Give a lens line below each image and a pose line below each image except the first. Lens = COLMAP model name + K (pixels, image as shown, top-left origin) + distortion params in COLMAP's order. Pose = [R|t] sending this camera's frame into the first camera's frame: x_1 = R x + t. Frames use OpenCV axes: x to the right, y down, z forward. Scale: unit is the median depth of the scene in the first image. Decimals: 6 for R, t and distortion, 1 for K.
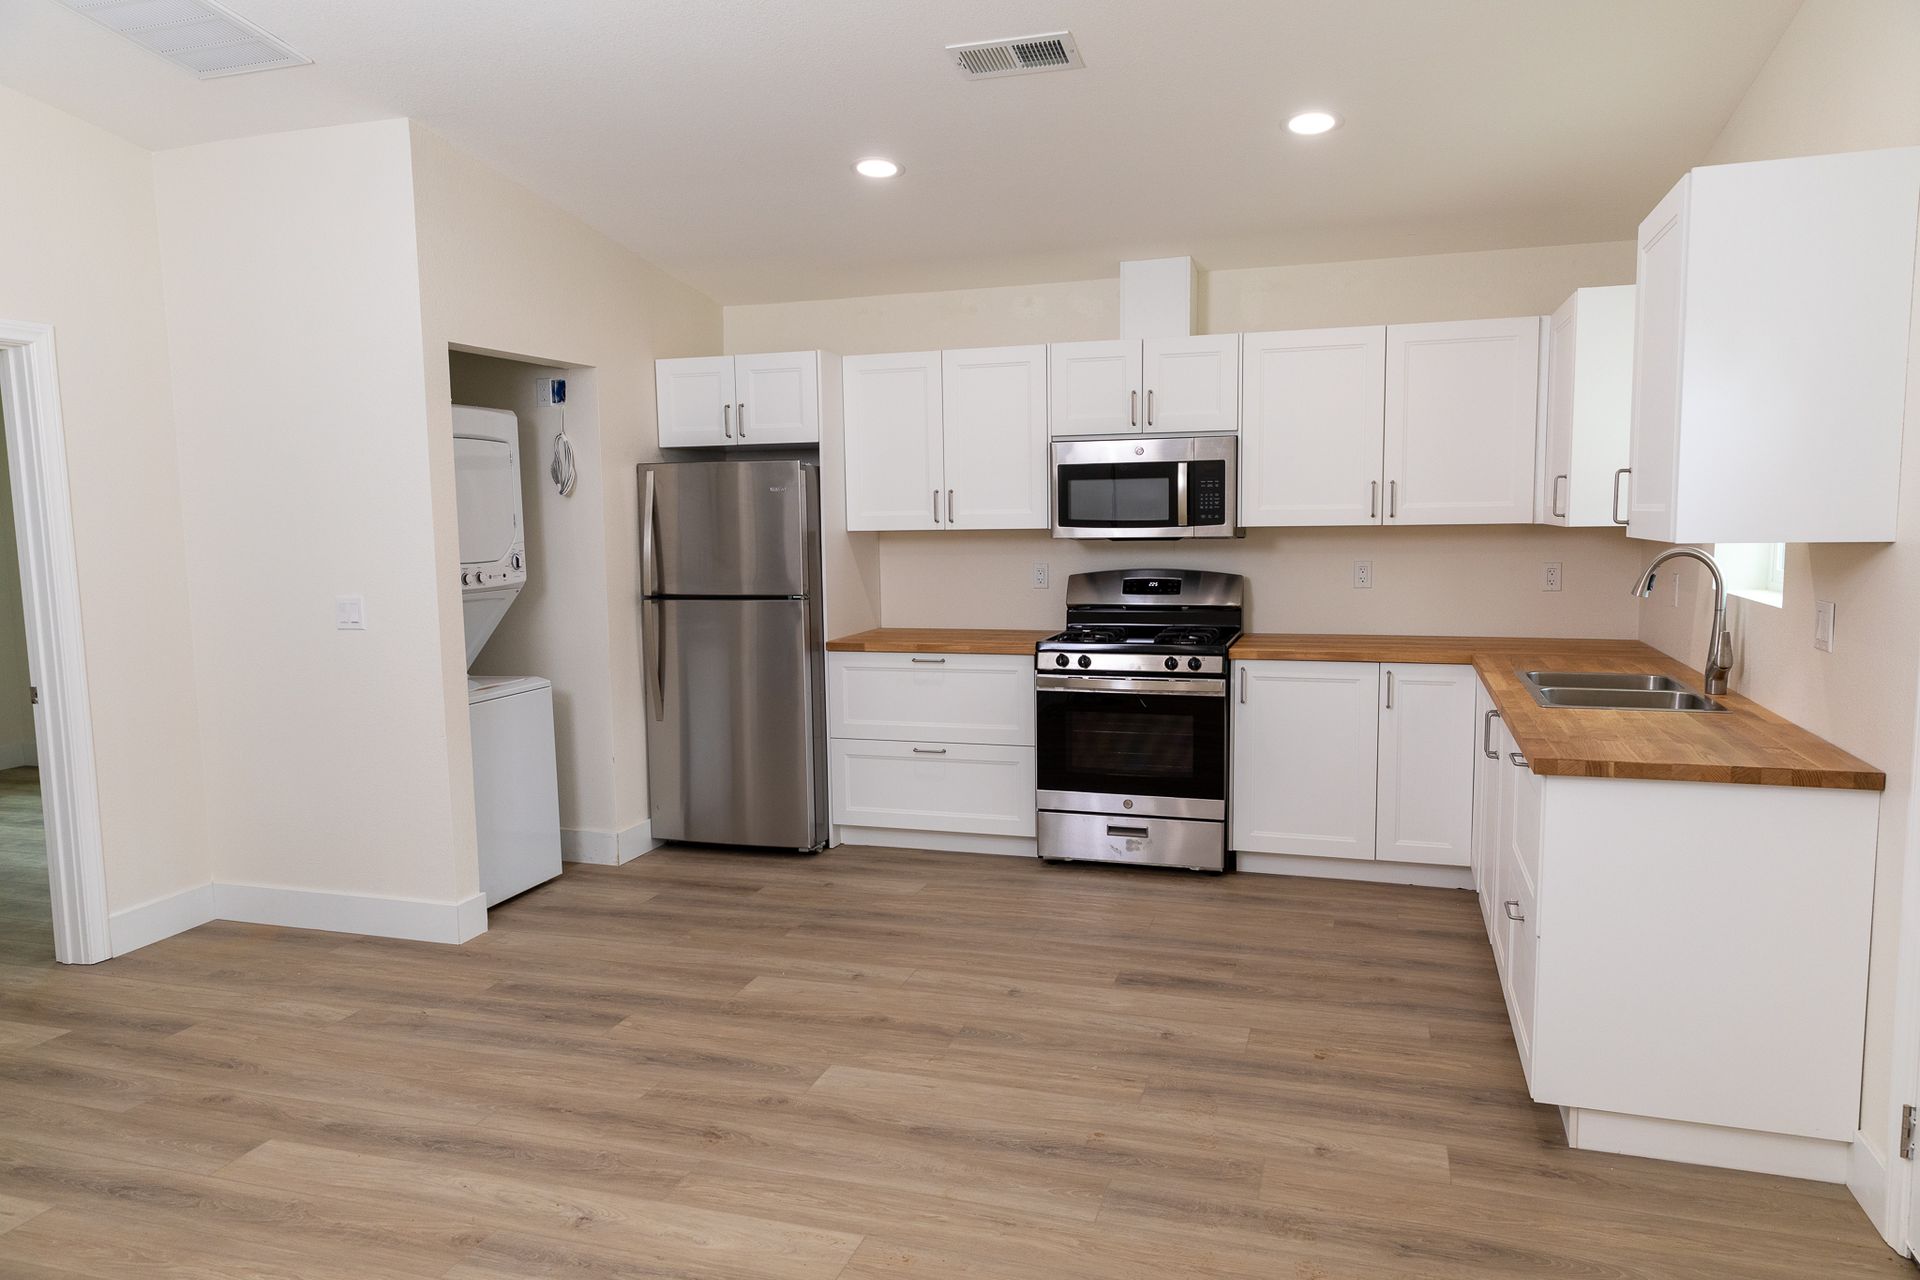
lens RADIAL K [[1282.7, 0, 960.0], [0, 1282.7, 640.0], [0, 0, 1]] dist [0.010416, 0.000265]
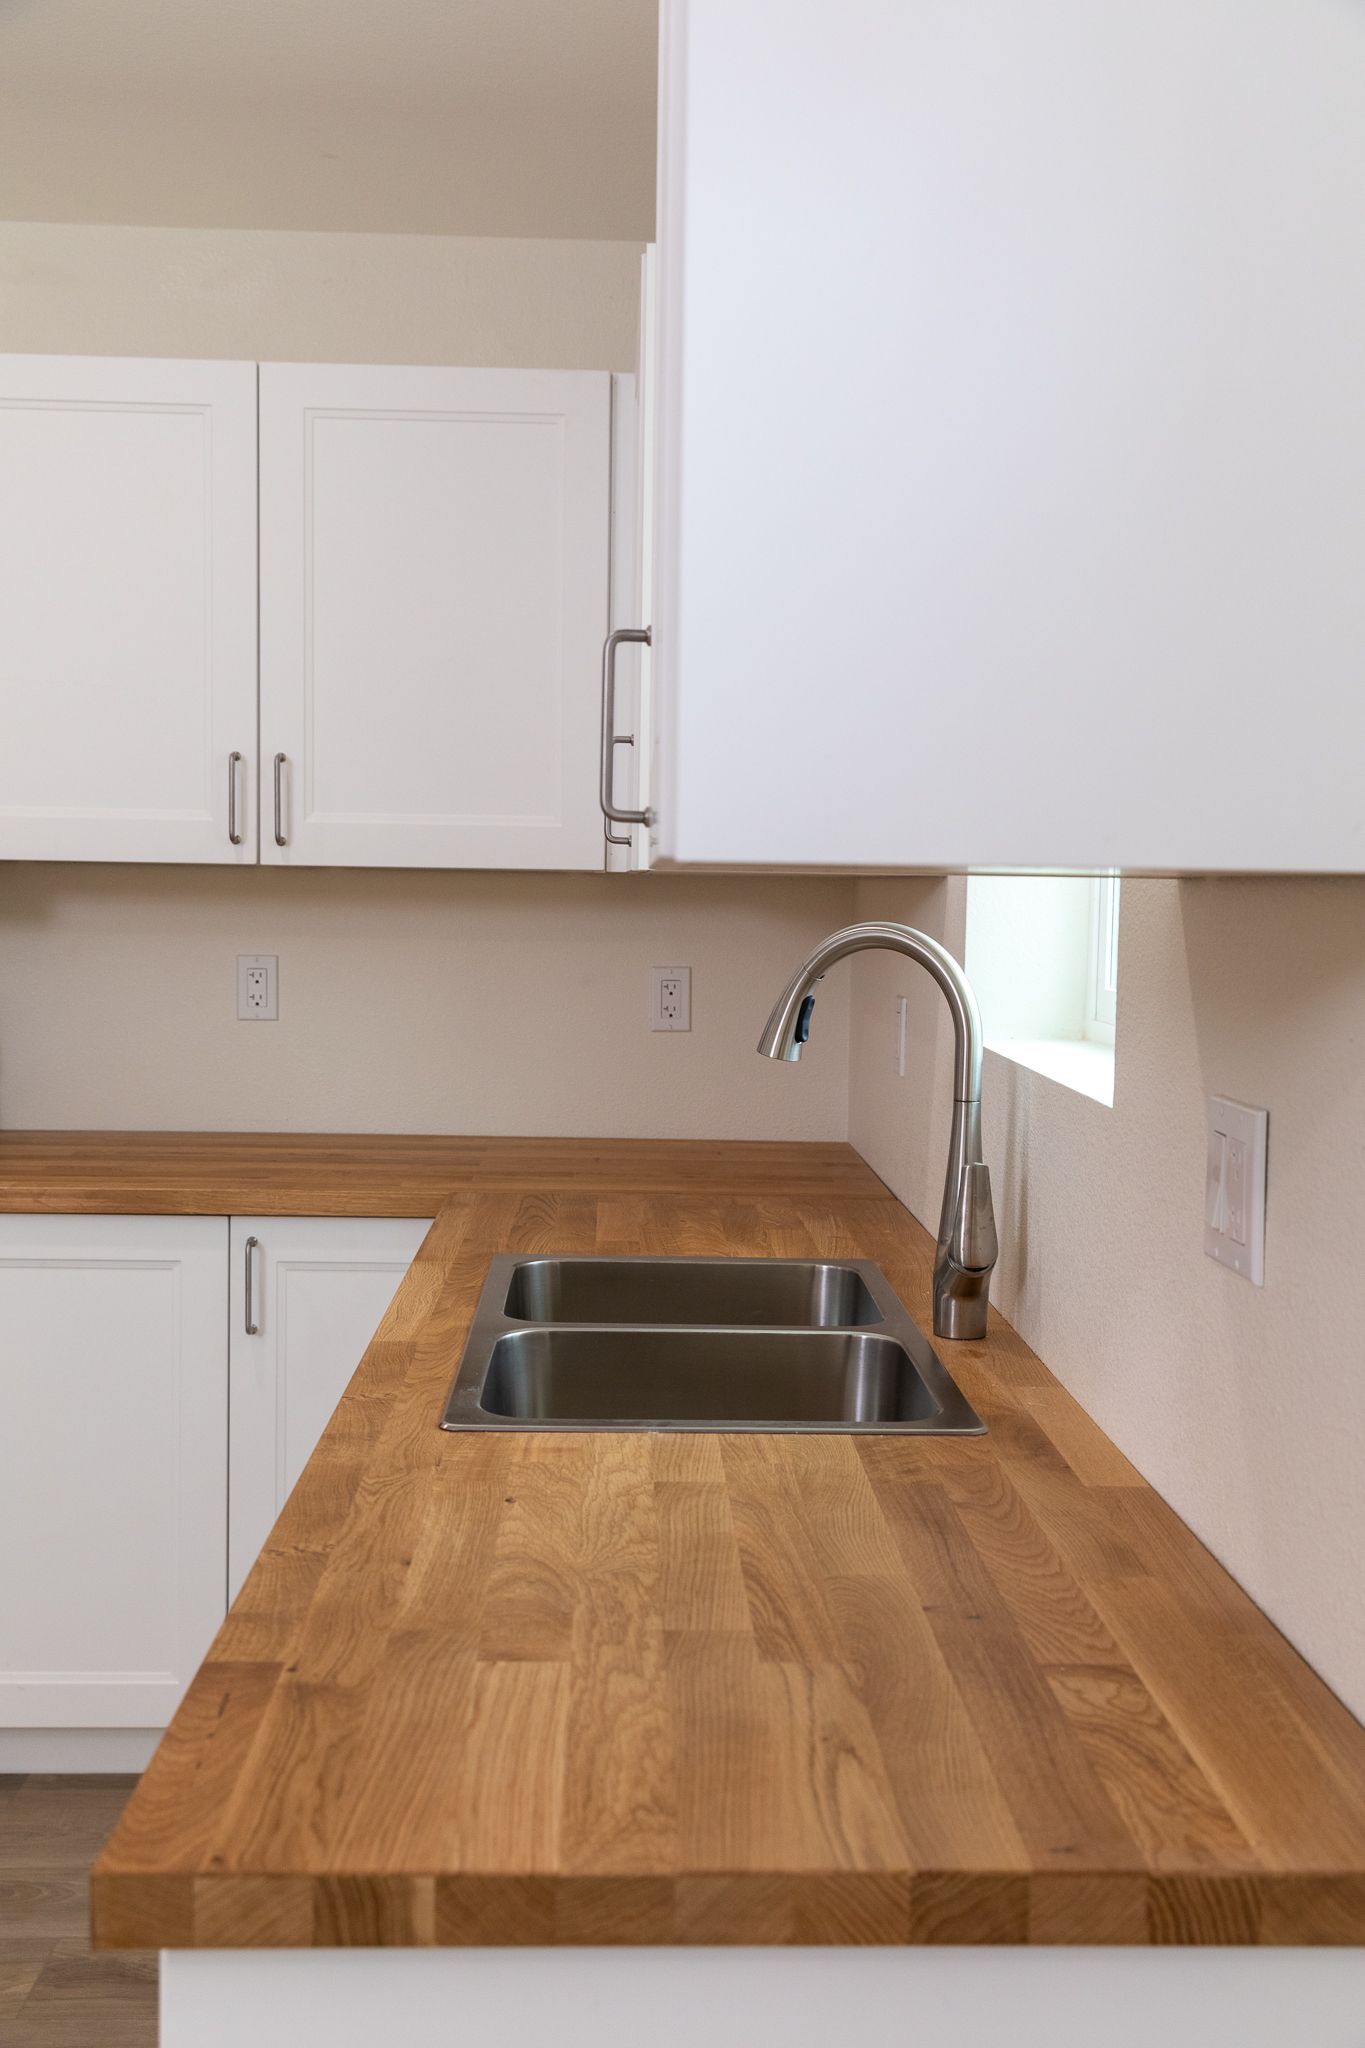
lens RADIAL K [[2079.5, 0, 682.5], [0, 2079.5, 1024.0], [0, 0, 1]] dist [0.007660, 0.007664]
pose [[0.937361, 0.006604, 0.348298, 0.314623], [0.004717, 0.999488, -0.031646, -0.026209], [-0.348329, 0.031307, 0.936849, 0.485852]]
